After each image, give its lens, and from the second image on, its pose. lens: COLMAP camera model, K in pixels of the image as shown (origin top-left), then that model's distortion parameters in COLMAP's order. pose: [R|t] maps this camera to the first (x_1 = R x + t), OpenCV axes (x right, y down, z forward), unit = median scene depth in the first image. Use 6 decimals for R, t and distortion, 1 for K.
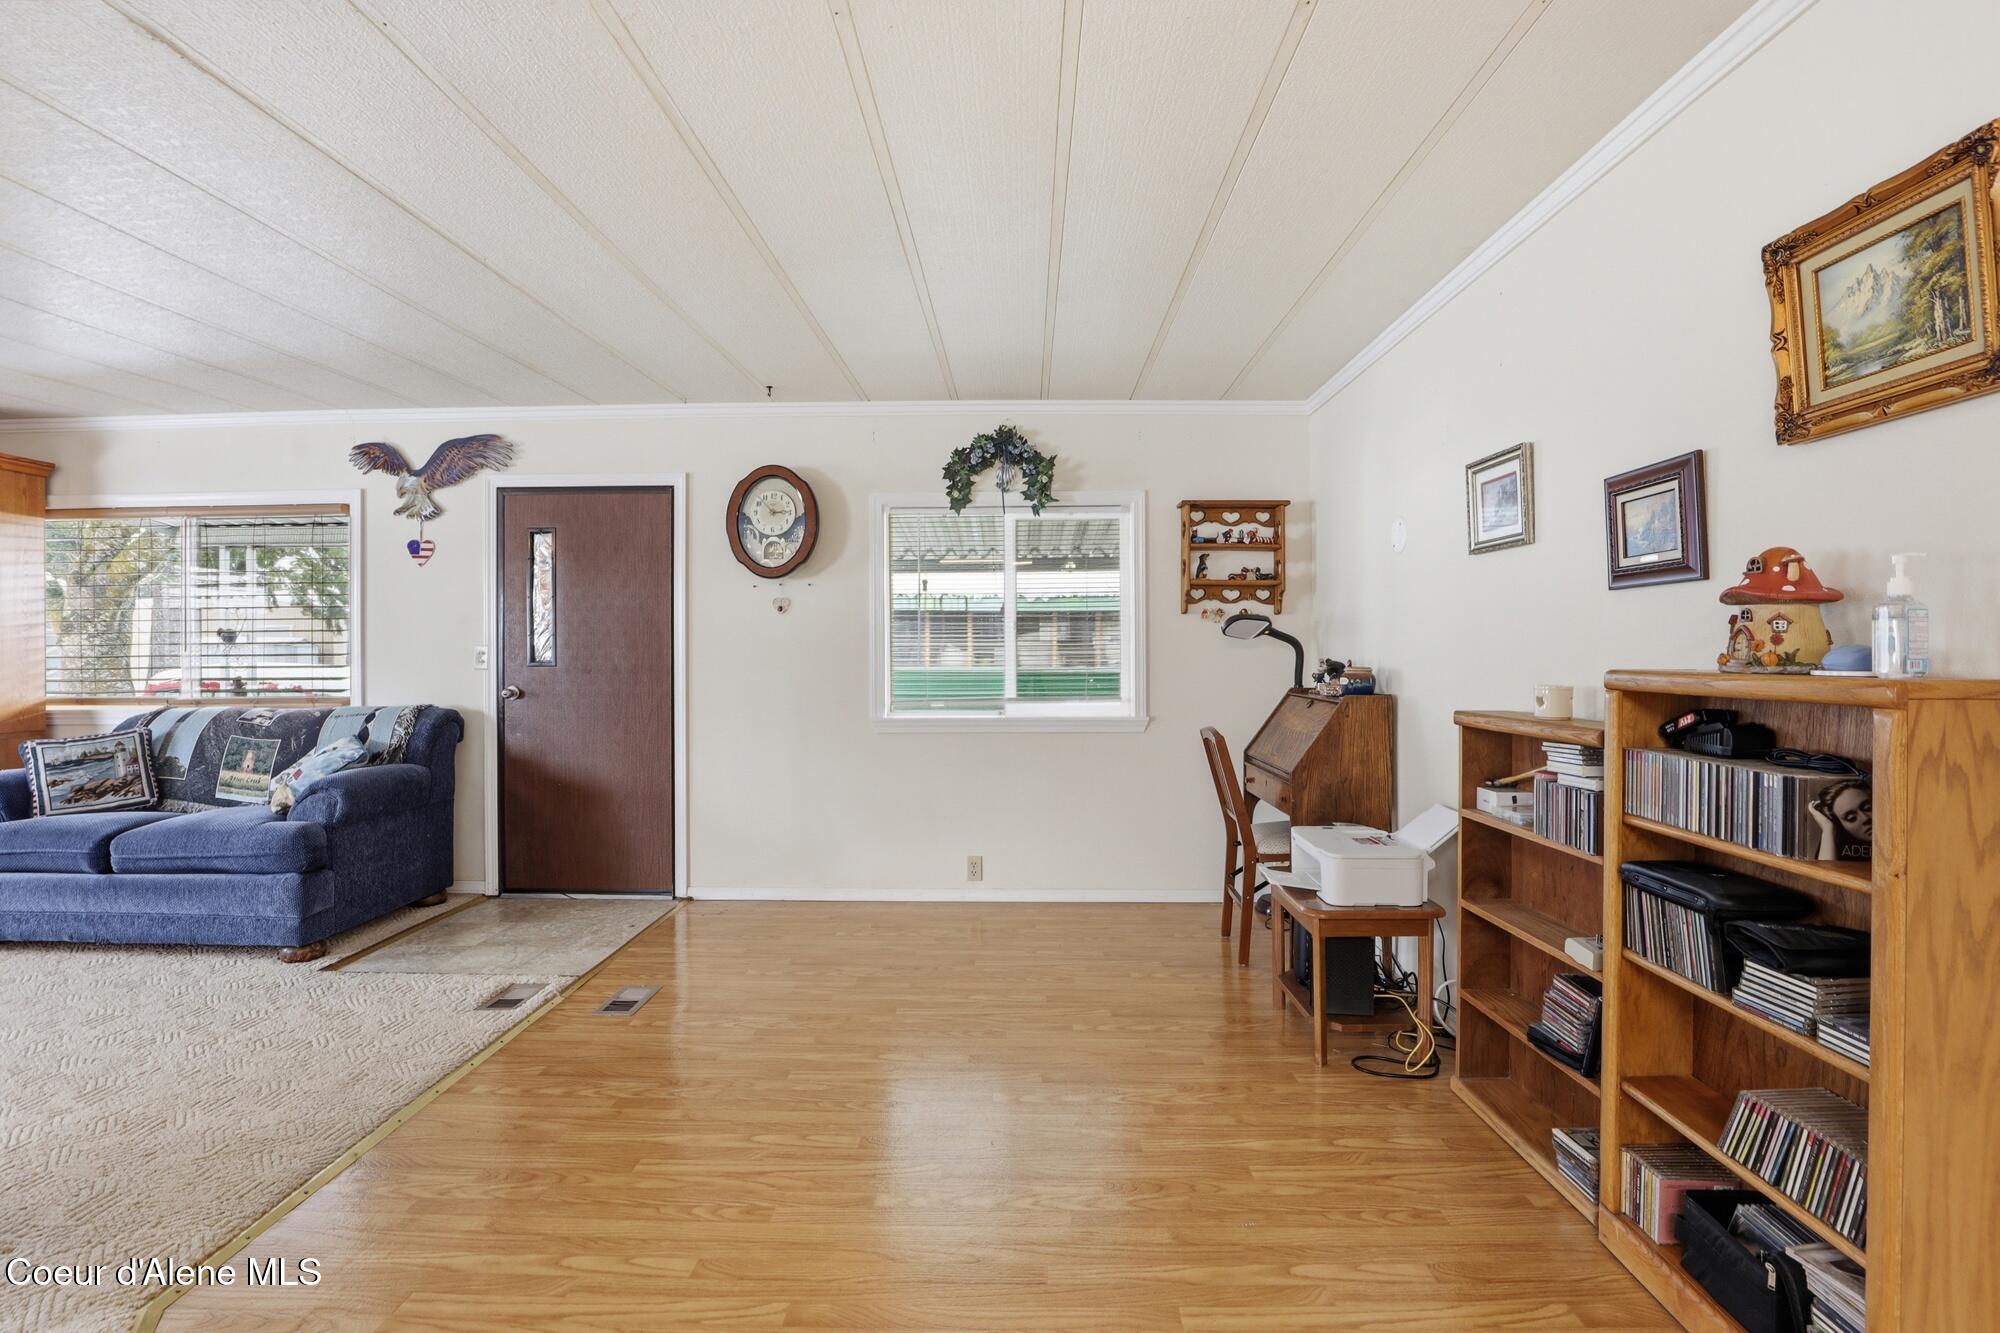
lens RADIAL K [[916.8, 0, 1026.1], [0, 916.8, 657.5], [0, 0, 1]] dist [-0.022815, 0.001516]
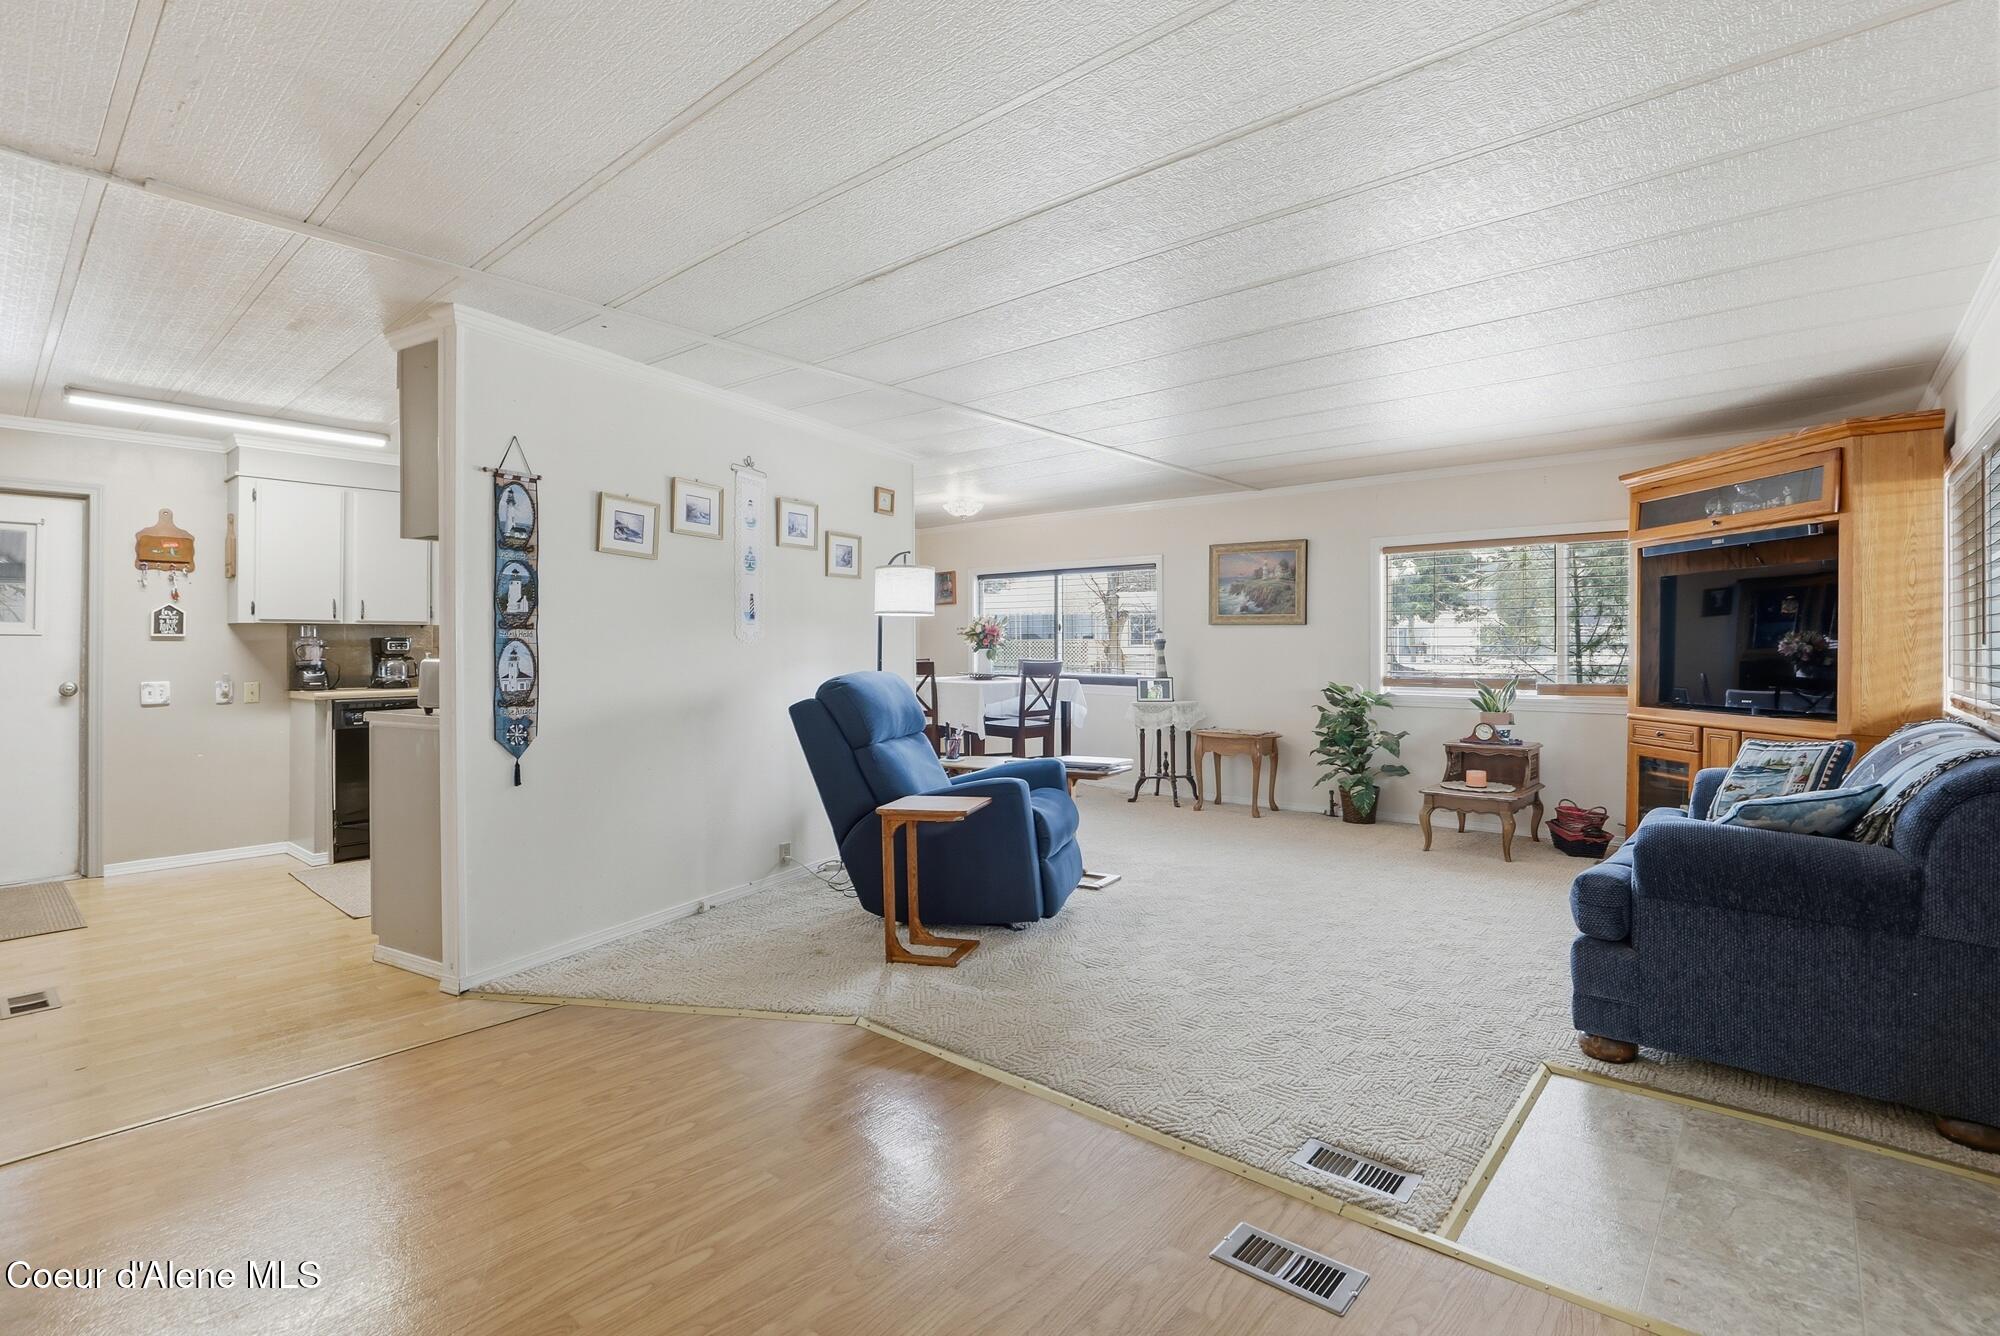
lens RADIAL K [[916.8, 0, 1026.1], [0, 916.8, 659.0], [0, 0, 1]] dist [-0.022815, 0.001516]
pose [[-0.634603, 0.018548, -0.772616, 0.063355], [-0.004271, 0.999613, 0.027505, -0.010454], [0.772827, 0.020755, -0.634278, 0.880491]]
